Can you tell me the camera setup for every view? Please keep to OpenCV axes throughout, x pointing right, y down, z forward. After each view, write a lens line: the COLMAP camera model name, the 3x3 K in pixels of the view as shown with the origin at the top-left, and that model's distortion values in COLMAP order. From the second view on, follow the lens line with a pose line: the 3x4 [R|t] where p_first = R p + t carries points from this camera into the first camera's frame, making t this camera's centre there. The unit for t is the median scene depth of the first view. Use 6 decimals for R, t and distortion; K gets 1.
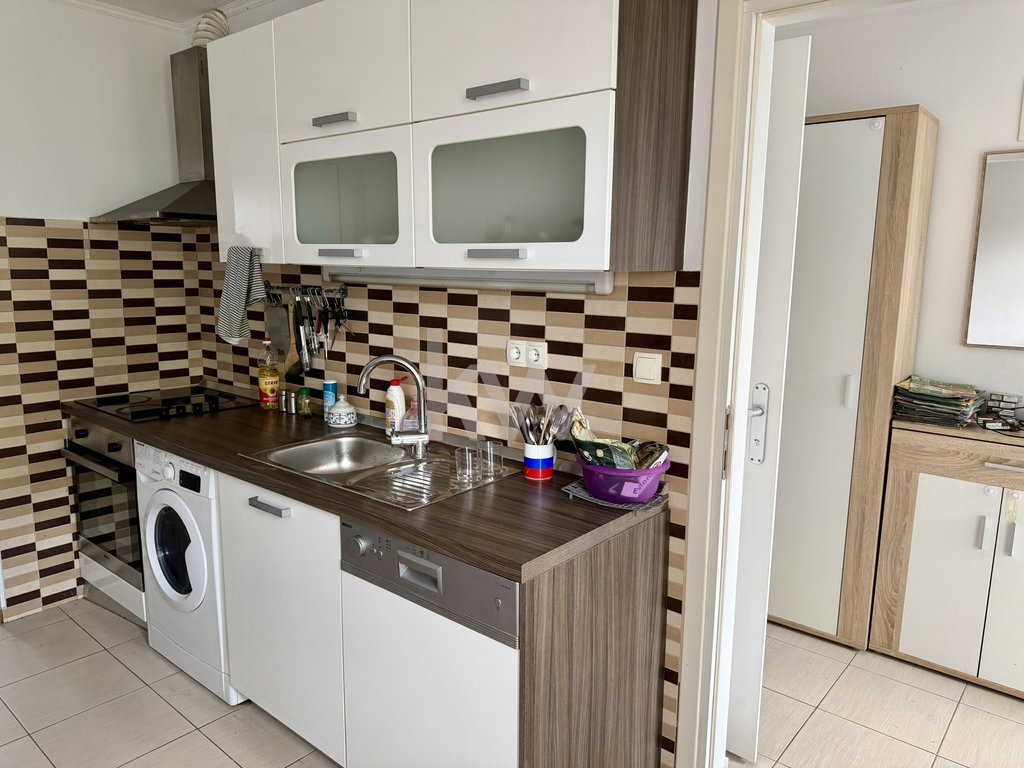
lens RADIAL K [[714.8, 0, 512.0], [0, 714.8, 384.0], [0, 0, 1]] dist [0.107569, -0.151300]
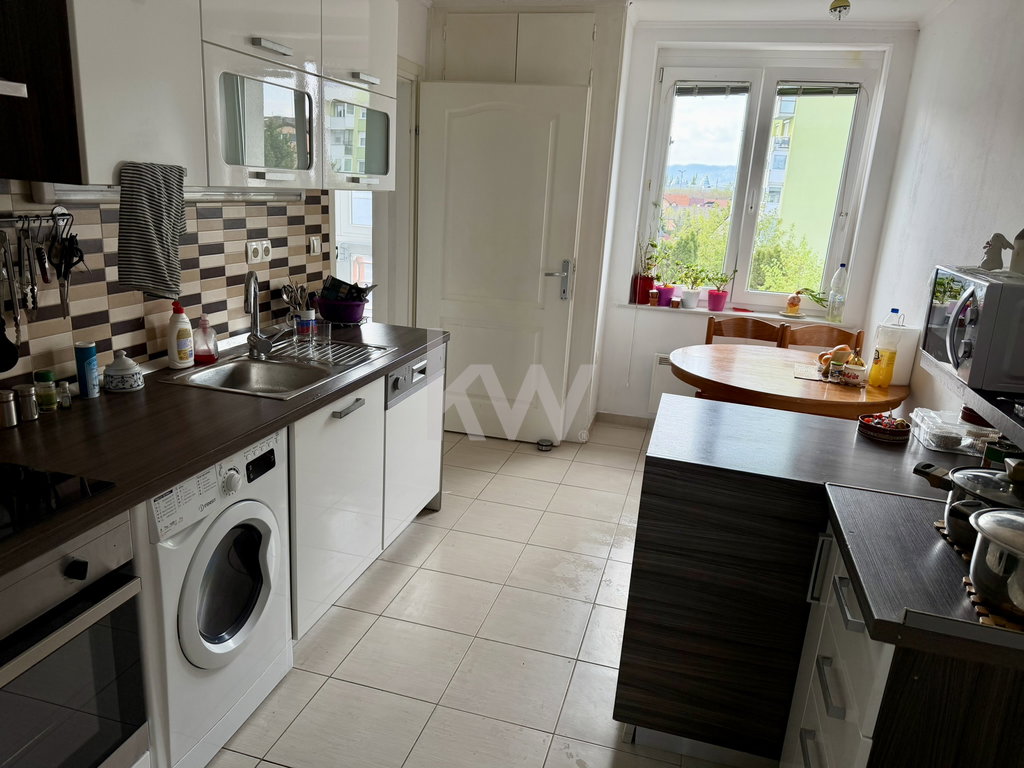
lens RADIAL K [[714.8, 0, 512.0], [0, 714.8, 384.0], [0, 0, 1]] dist [0.107569, -0.151300]
pose [[-0.429732, -0.261058, 0.864395, -1.457145], [0.108056, 0.935547, 0.336267, -0.223419], [-0.896468, 0.237908, -0.373826, 1.221186]]
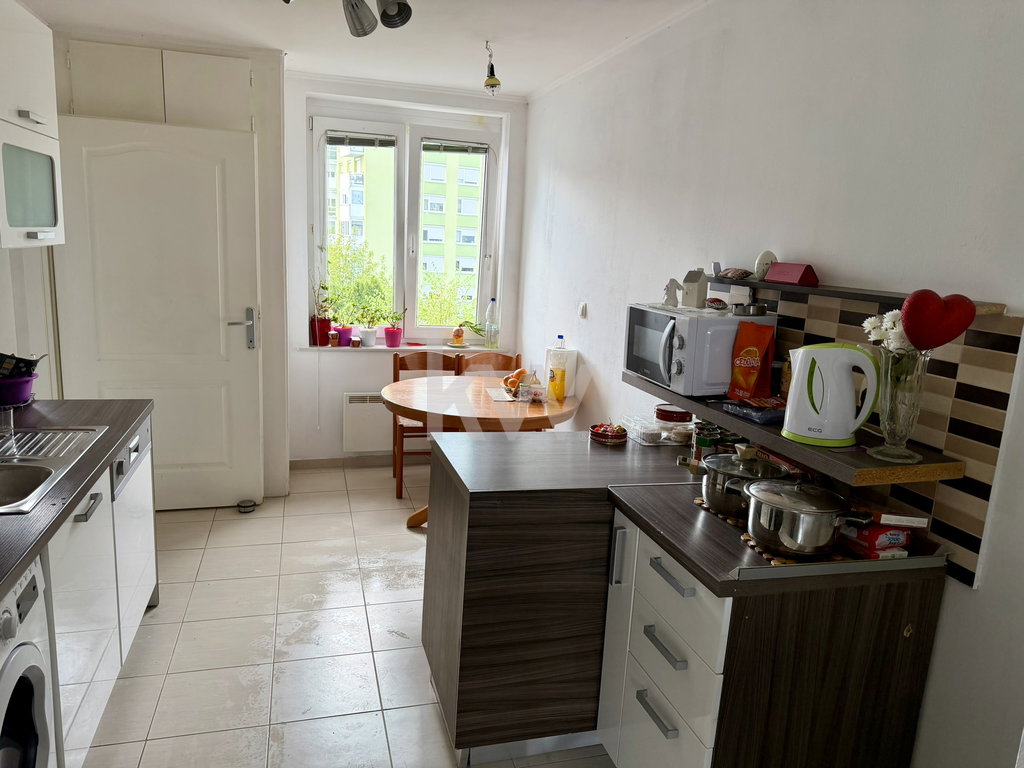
lens RADIAL K [[714.8, 0, 512.0], [0, 714.8, 384.0], [0, 0, 1]] dist [0.107569, -0.151300]
pose [[-0.834253, -0.146209, 0.531644, -1.327137], [0.052165, 0.938948, 0.340080, -0.287251], [-0.548909, 0.311446, -0.775693, 1.432924]]
